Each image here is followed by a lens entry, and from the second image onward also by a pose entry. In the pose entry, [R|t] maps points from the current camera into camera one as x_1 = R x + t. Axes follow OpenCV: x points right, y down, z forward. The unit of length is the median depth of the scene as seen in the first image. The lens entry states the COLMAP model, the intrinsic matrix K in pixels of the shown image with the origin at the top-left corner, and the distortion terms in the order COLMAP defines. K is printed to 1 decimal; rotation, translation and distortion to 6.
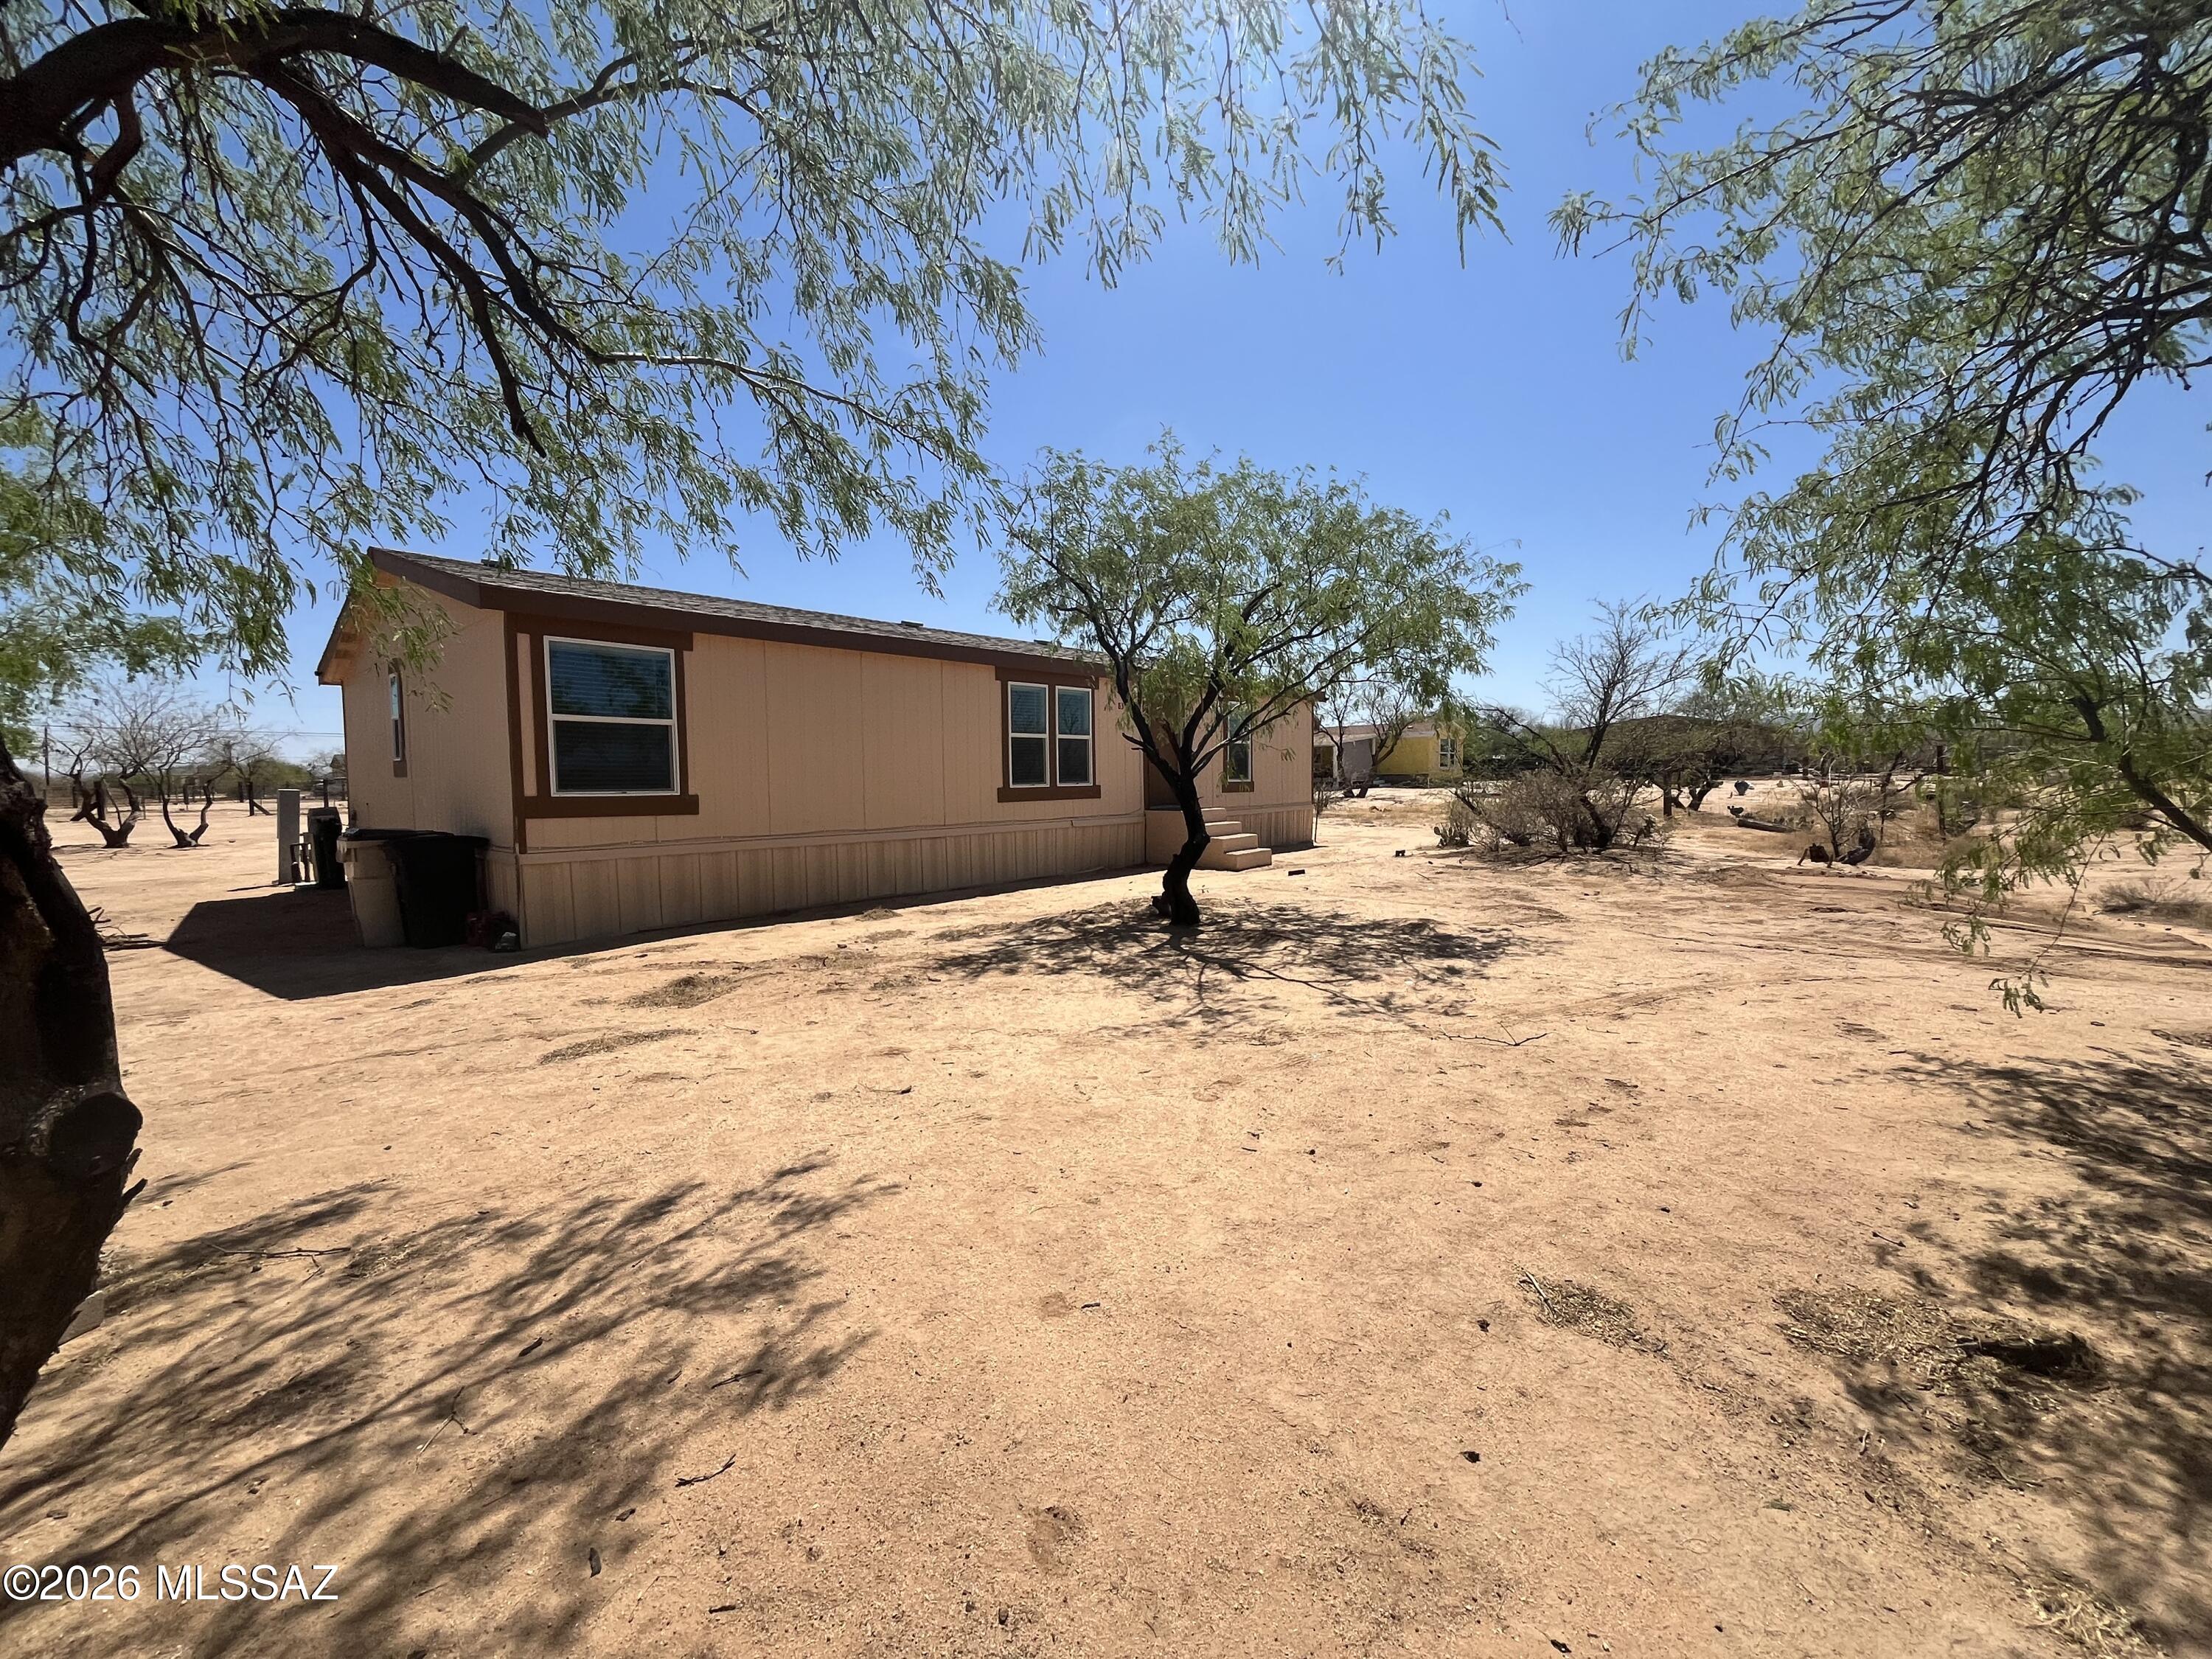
lens RADIAL K [[865.7, 0, 1095.6], [0, 865.7, 821.9], [0, 0, 1]] dist [-0.002249, 0.000564]
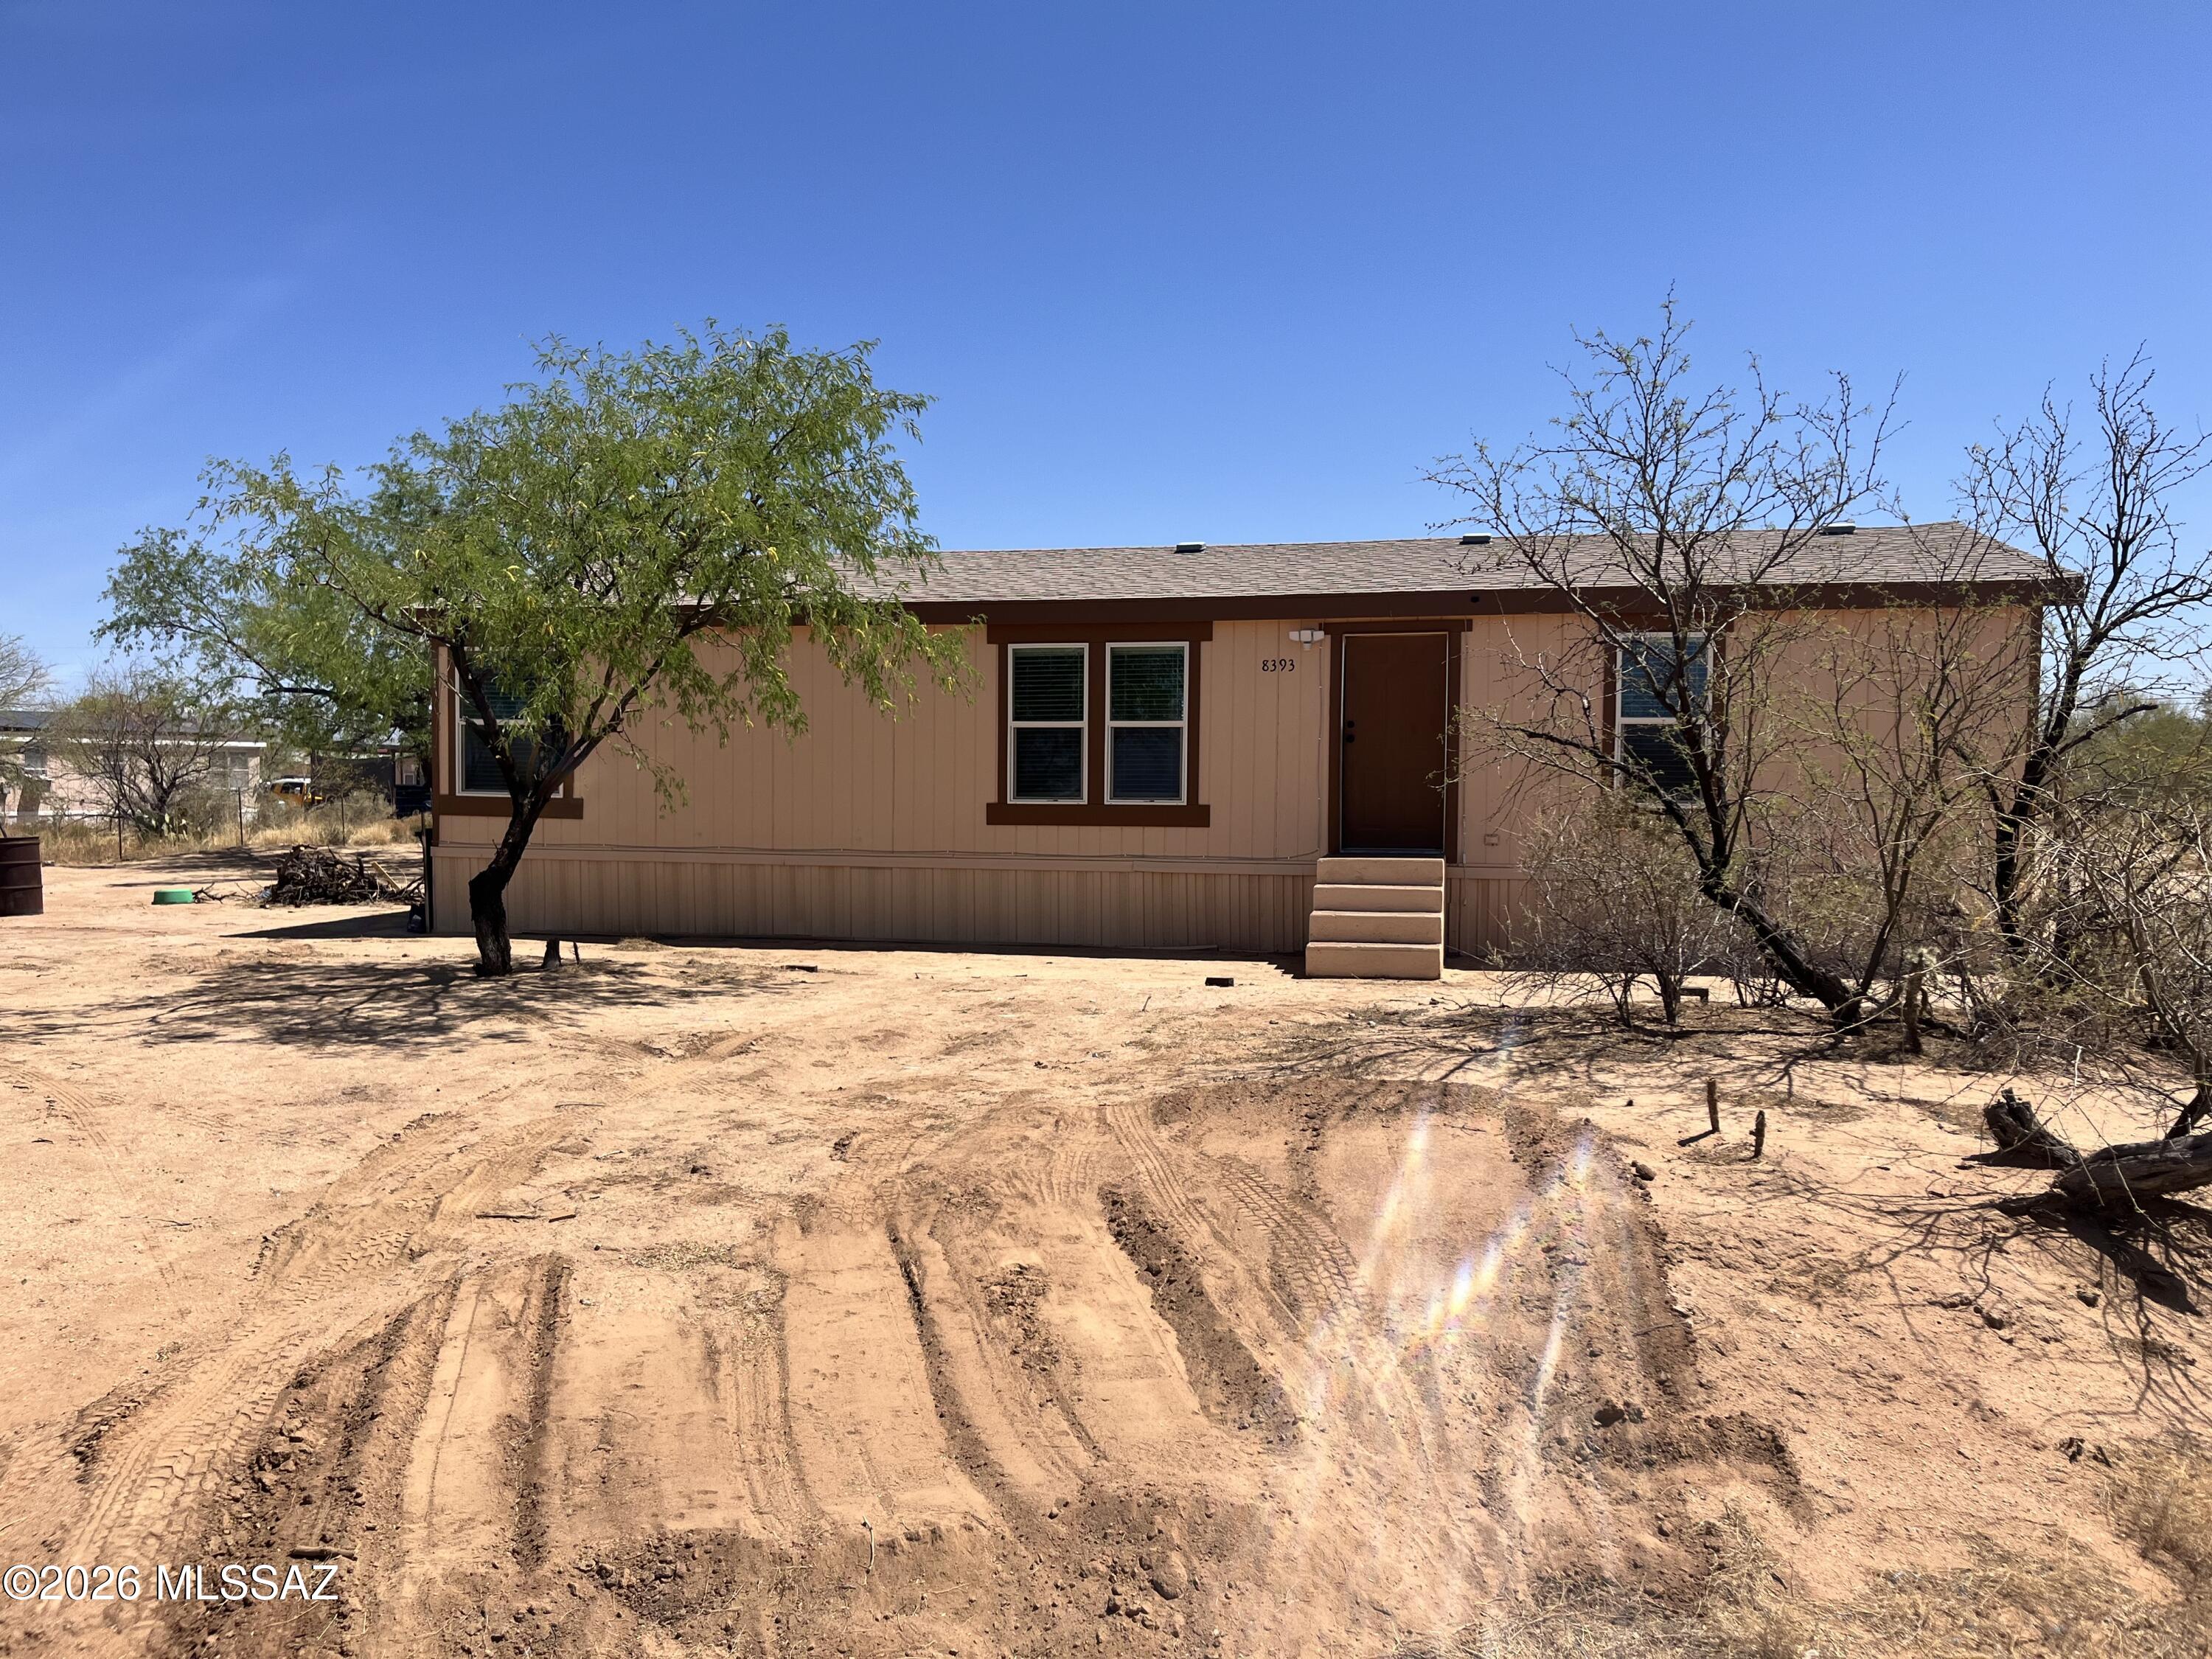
lens RADIAL K [[1026.0, 0, 1106.0], [0, 1026.0, 829.5], [0, 0, 1]] dist [0.012493, 0.000080]
pose [[0.549100, 0.048698, -0.834337, 4.003460], [-0.057685, 0.998129, 0.020294, -0.264372], [0.833764, 0.036985, 0.550881, 4.149515]]
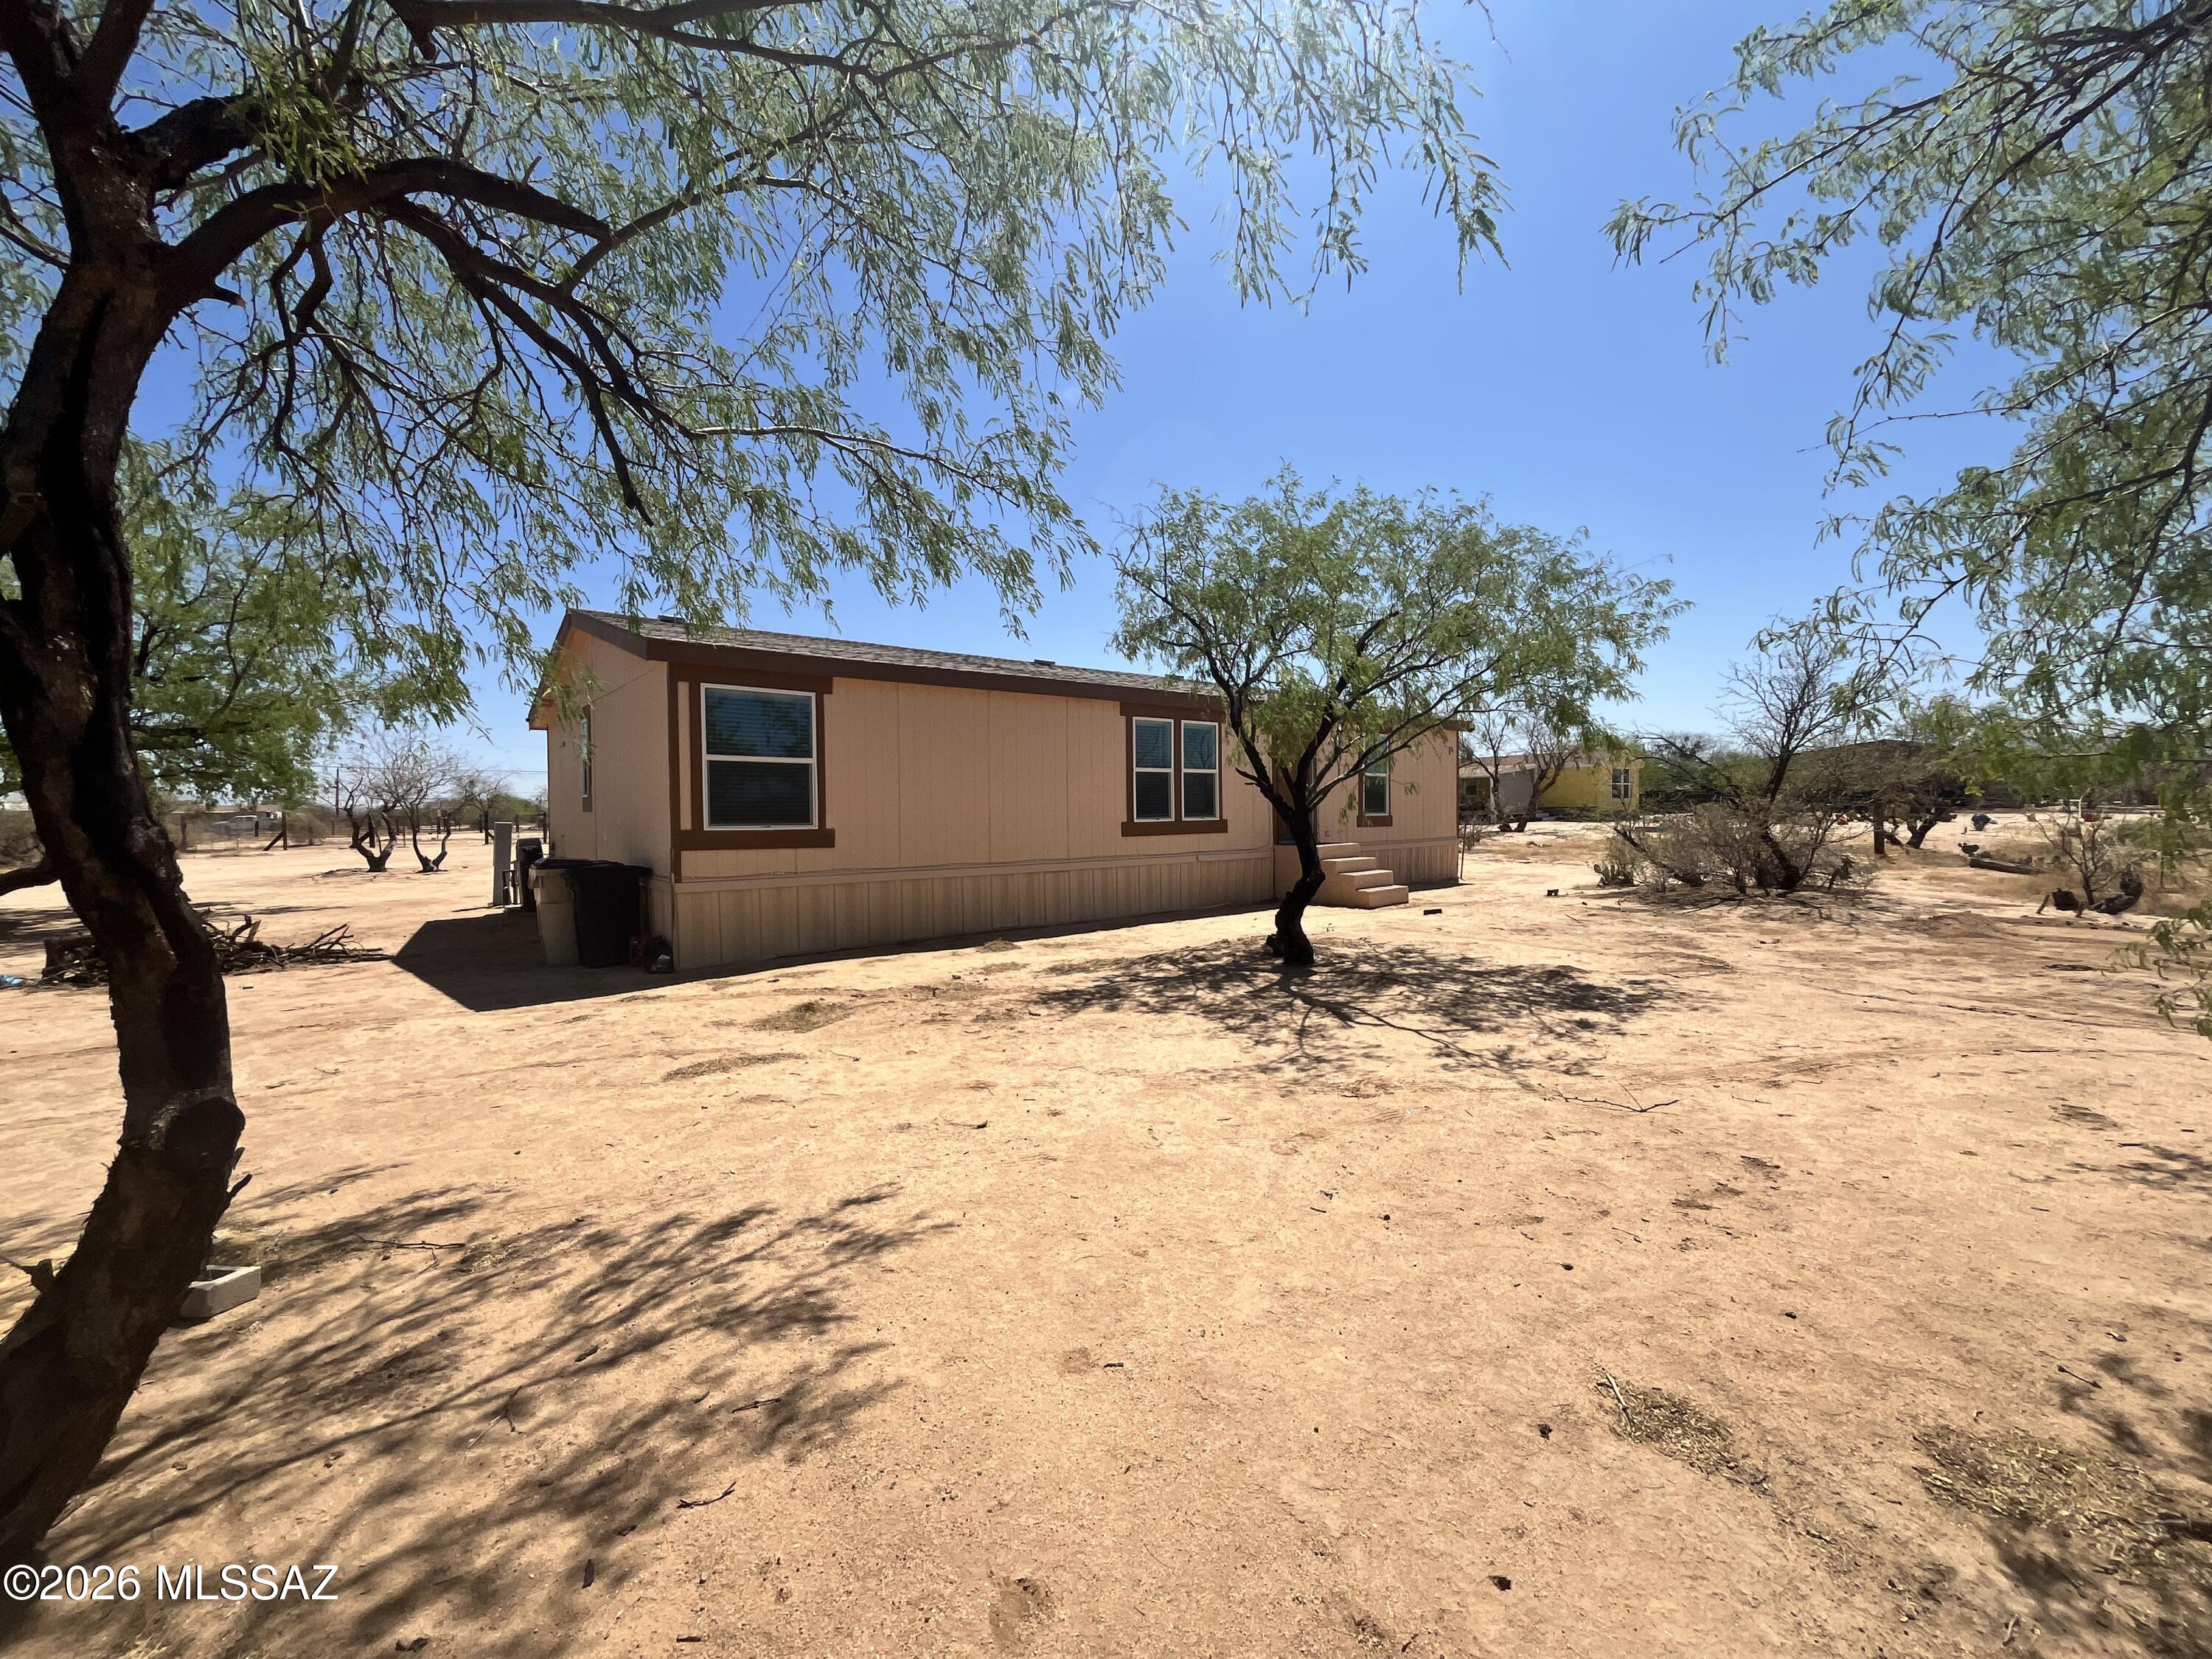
lens RADIAL K [[865.7, 0, 1095.6], [0, 865.7, 821.9], [0, 0, 1]] dist [-0.002249, 0.000564]
pose [[0.988086, 0.001338, -0.153894, 0.071244], [-0.007263, 0.999253, -0.037945, -0.006633], [0.153729, 0.038611, 0.987358, 0.010497]]
